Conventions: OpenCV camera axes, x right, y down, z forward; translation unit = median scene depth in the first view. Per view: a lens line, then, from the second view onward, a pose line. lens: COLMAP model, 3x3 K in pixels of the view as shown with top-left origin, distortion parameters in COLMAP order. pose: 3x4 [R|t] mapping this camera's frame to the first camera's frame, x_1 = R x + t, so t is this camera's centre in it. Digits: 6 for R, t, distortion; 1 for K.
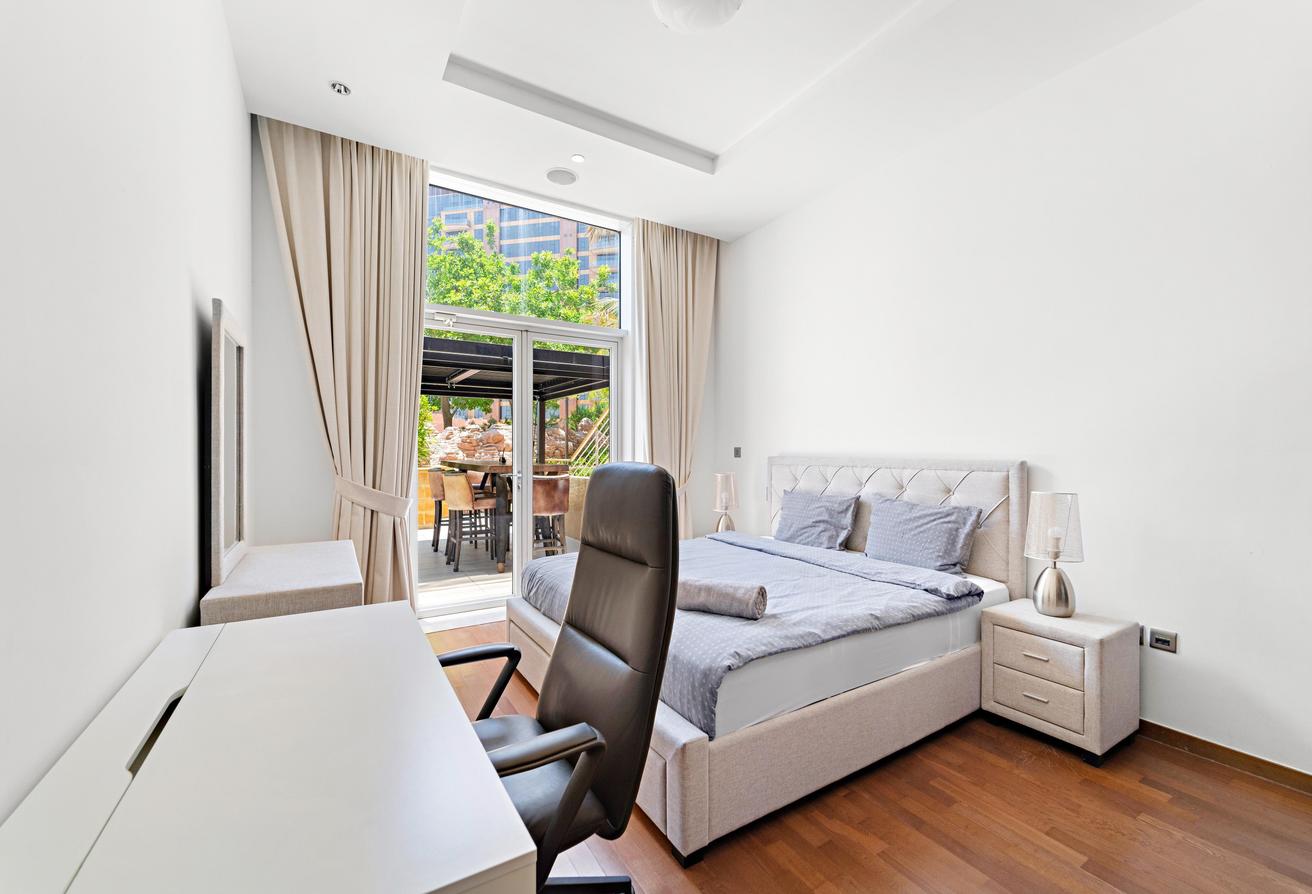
lens RADIAL K [[525.7, 0, 662.2], [0, 525.7, 439.7], [0, 0, 1]] dist [-0.002795, -0.000005]
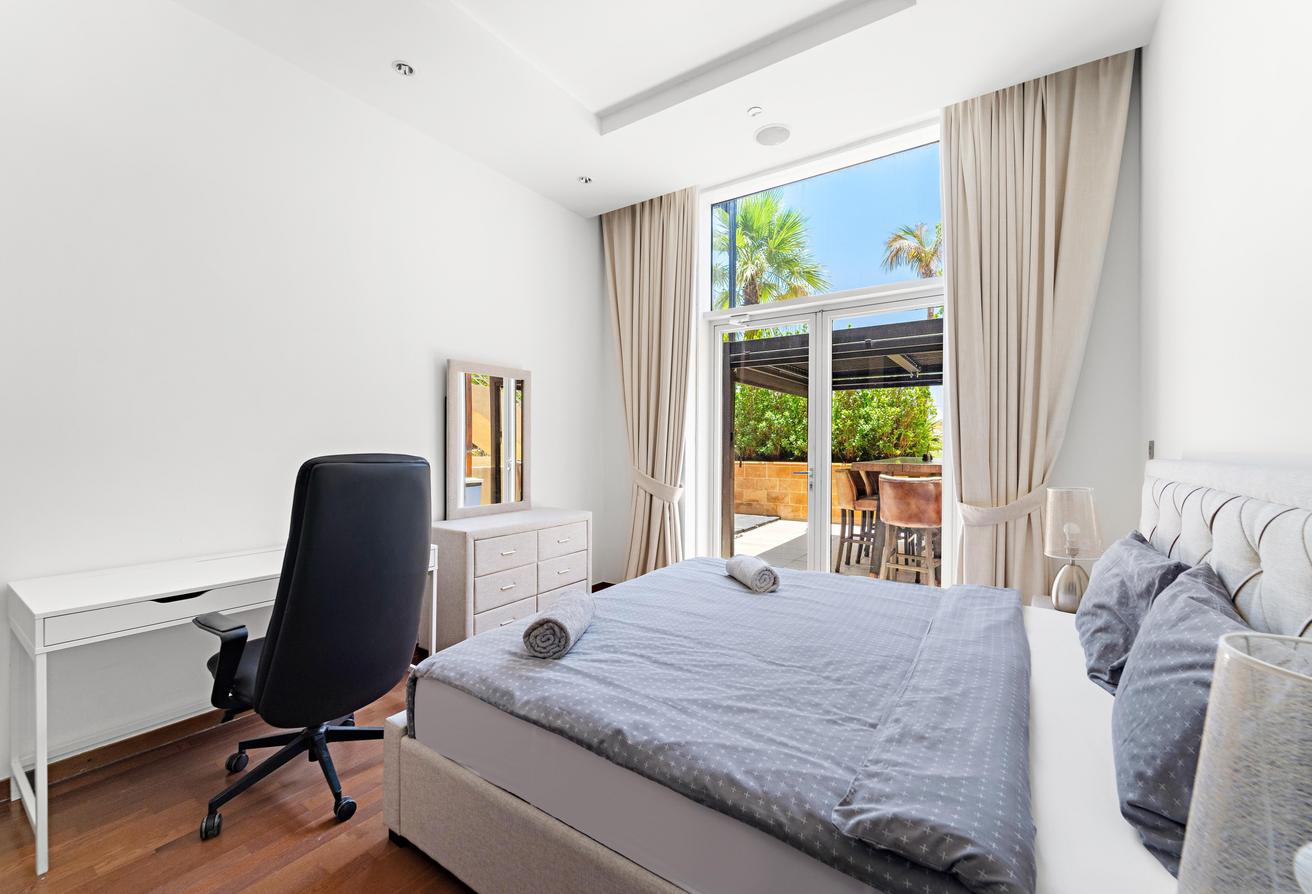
lens RADIAL K [[525.7, 0, 660.0], [0, 525.7, 451.7], [0, 0, 1]] dist [-0.002795, -0.000005]
pose [[0.412593, 0.013972, -0.910808, 0.537630], [0.016775, 0.999596, 0.022933, 0.004045], [0.910761, -0.024741, 0.412192, 0.457206]]
